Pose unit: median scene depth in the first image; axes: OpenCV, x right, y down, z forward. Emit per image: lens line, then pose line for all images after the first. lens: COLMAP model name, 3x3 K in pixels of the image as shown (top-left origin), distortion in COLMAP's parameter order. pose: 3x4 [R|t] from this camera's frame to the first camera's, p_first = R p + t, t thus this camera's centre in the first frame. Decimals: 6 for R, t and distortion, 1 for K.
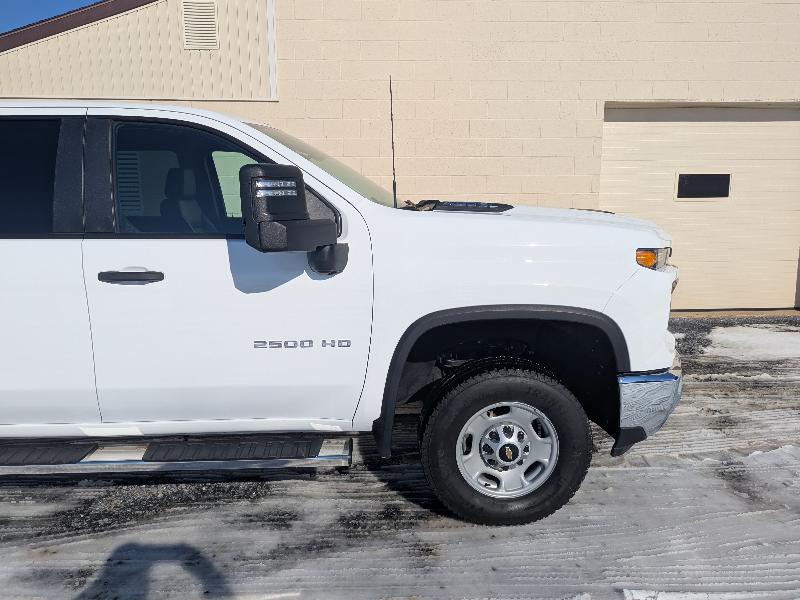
lens RADIAL K [[596.5, 0, 400.9], [0, 596.5, 323.1], [0, 0, 1]] dist [0.013923, 0.001326]
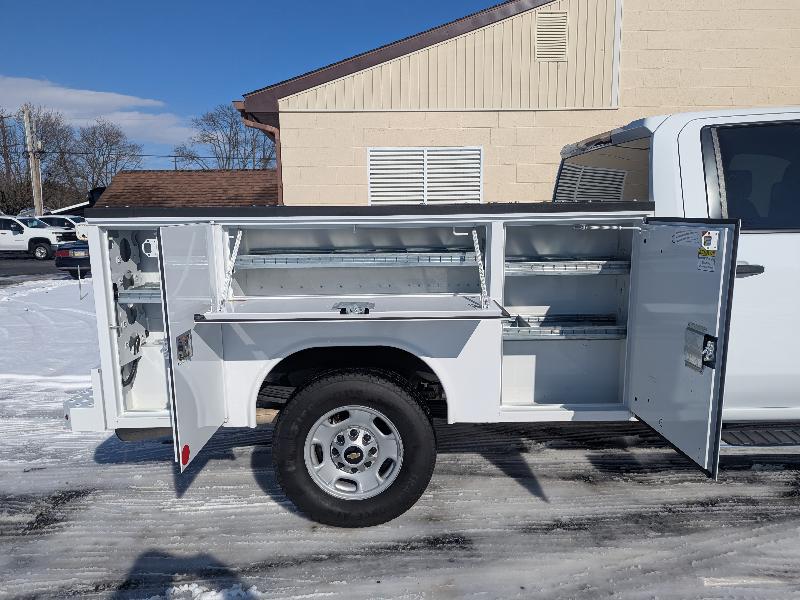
lens RADIAL K [[562.3, 0, 399.1], [0, 562.3, 303.6], [0, 0, 1]] dist [0.051411, -0.041761]
pose [[0.999905, -0.003434, -0.013383, -1.381633], [0.002792, 0.998858, -0.047691, 0.033546], [0.013531, 0.047649, 0.998772, -0.023381]]
